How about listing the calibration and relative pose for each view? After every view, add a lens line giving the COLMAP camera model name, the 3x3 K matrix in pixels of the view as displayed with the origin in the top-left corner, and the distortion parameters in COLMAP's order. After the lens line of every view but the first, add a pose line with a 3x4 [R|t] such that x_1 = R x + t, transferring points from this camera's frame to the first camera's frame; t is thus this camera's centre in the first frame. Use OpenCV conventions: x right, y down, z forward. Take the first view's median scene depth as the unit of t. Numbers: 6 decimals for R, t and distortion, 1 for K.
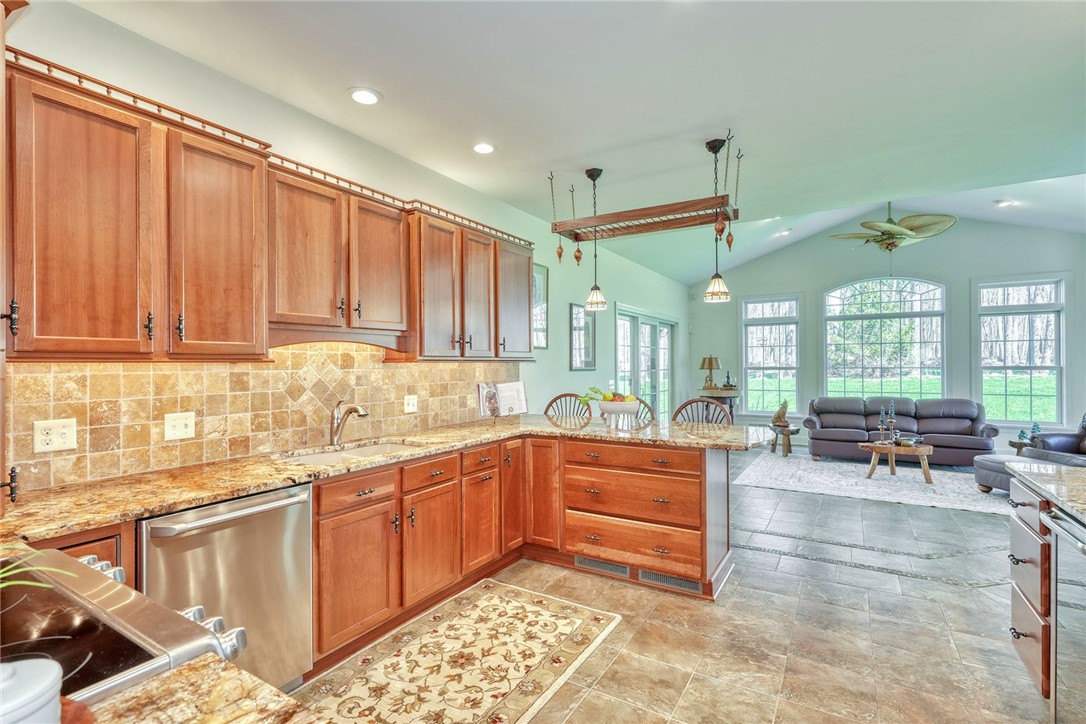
lens RADIAL K [[499.2, 0, 540.6], [0, 499.2, 362.6], [0, 0, 1]] dist [-0.005123, 0.001820]
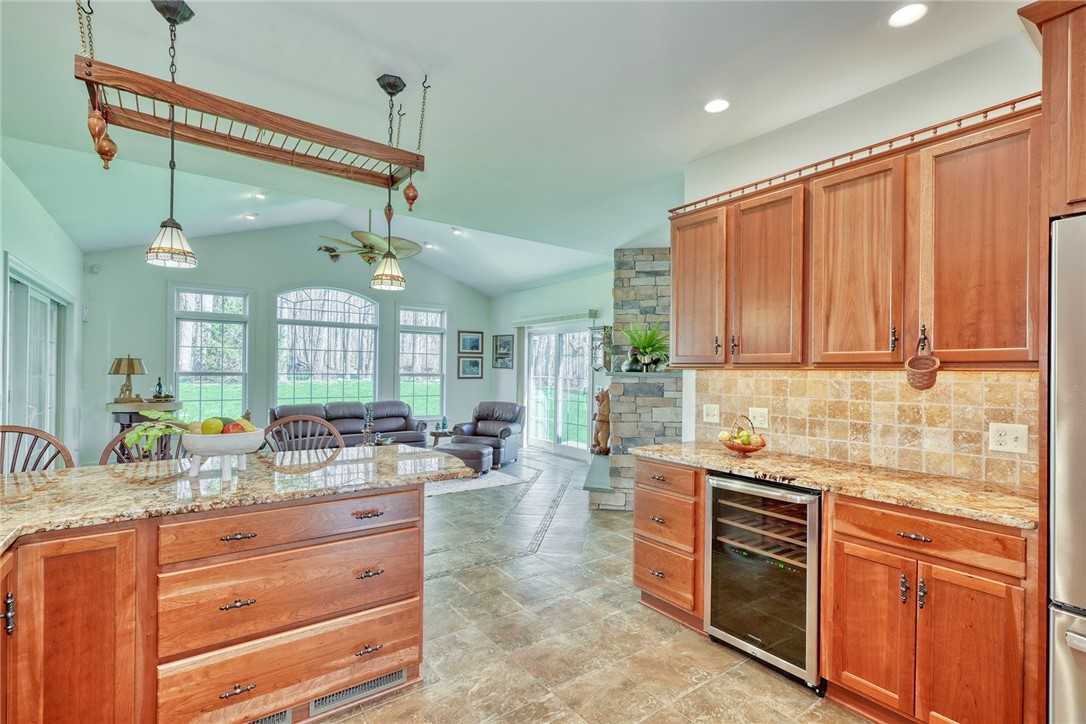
lens RADIAL K [[499.2, 0, 537.3], [0, 499.2, 370.6], [0, 0, 1]] dist [-0.005123, 0.001820]
pose [[0.383600, 0.012139, 0.923419, -0.247741], [-0.017682, 0.999827, -0.005798, 0.004071], [-0.923330, -0.014104, 0.383749, 0.463049]]
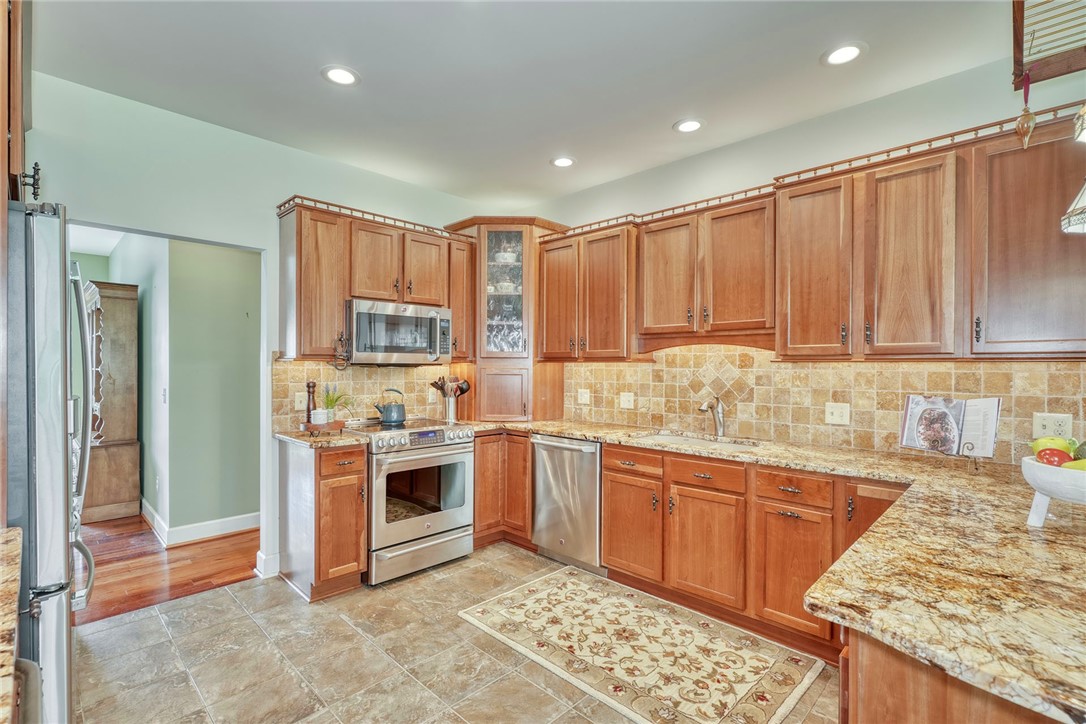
lens RADIAL K [[499.2, 0, 540.2], [0, 499.2, 368.4], [0, 0, 1]] dist [-0.005123, 0.001820]
pose [[-0.220125, 0.012197, -0.975396, 0.631751], [0.000521, 0.999923, 0.012386, -0.000481], [0.975472, 0.002218, -0.220114, 0.706347]]
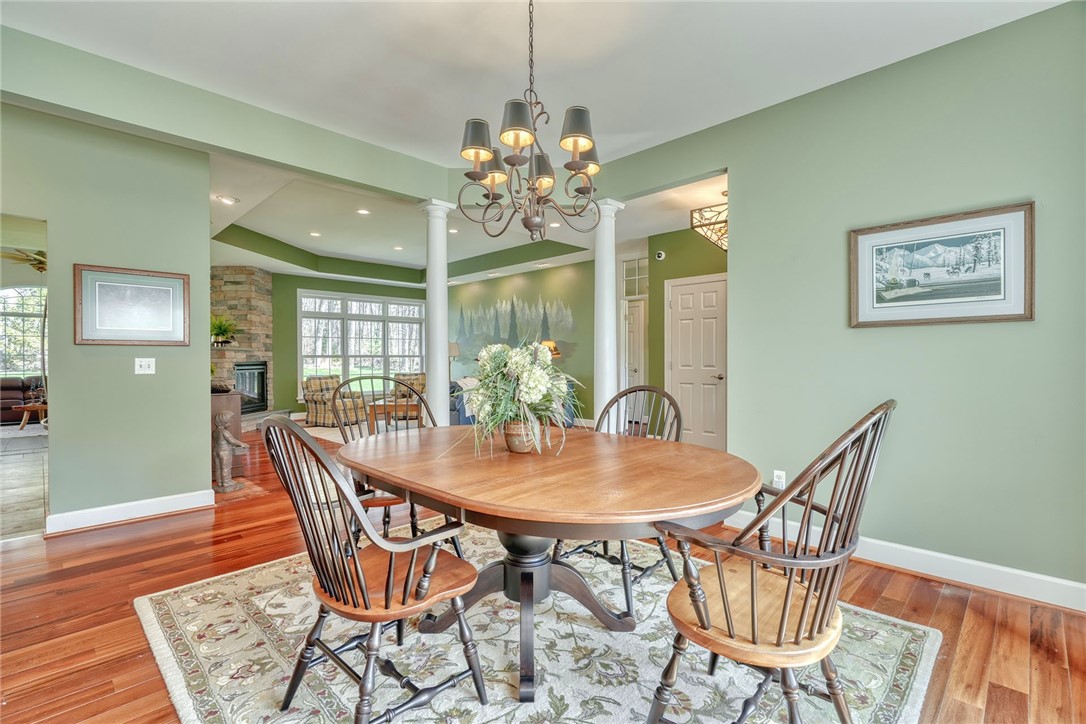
lens RADIAL K [[499.2, 0, 540.5], [0, 499.2, 360.7], [0, 0, 1]] dist [-0.005123, 0.001820]
pose [[0.220856, 0.001646, 0.975305, -0.685498], [-0.000757, 0.999999, -0.001516, 0.060245], [-0.975306, -0.000404, 0.220857, -1.306202]]
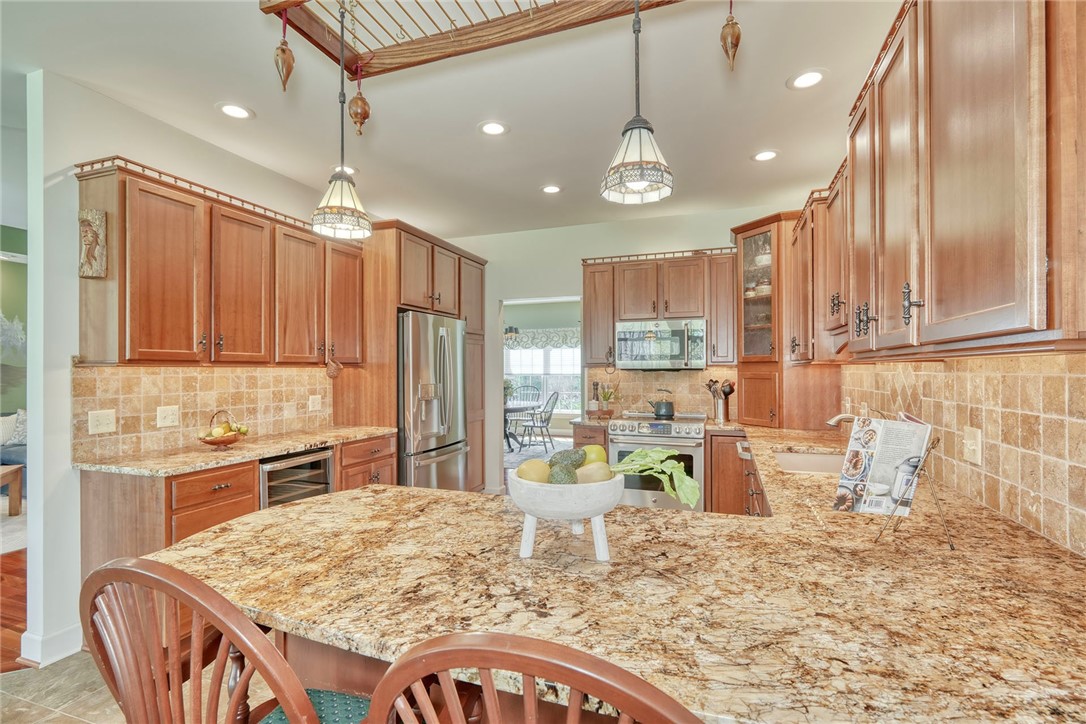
lens RADIAL K [[499.2, 0, 542.5], [0, 499.2, 376.6], [0, 0, 1]] dist [-0.005123, 0.001820]
pose [[-0.978439, 0.013061, -0.206122, 0.253598], [0.011314, 0.999889, 0.009652, 0.006232], [0.206225, 0.007112, -0.978479, 1.387371]]
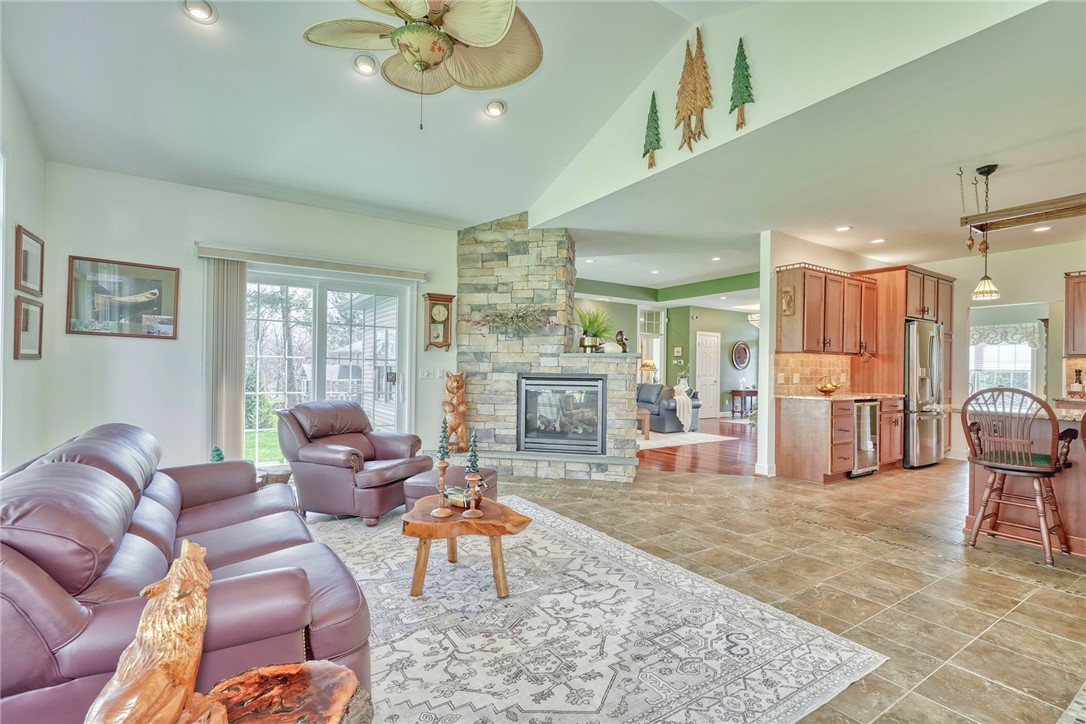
lens RADIAL K [[499.2, 0, 540.6], [0, 499.2, 369.7], [0, 0, 1]] dist [-0.005123, 0.001820]
pose [[-0.905636, -0.004678, 0.424030, 0.768014], [-0.008324, 0.999943, -0.006748, 0.062372], [-0.423975, -0.009641, -0.905623, 2.391141]]
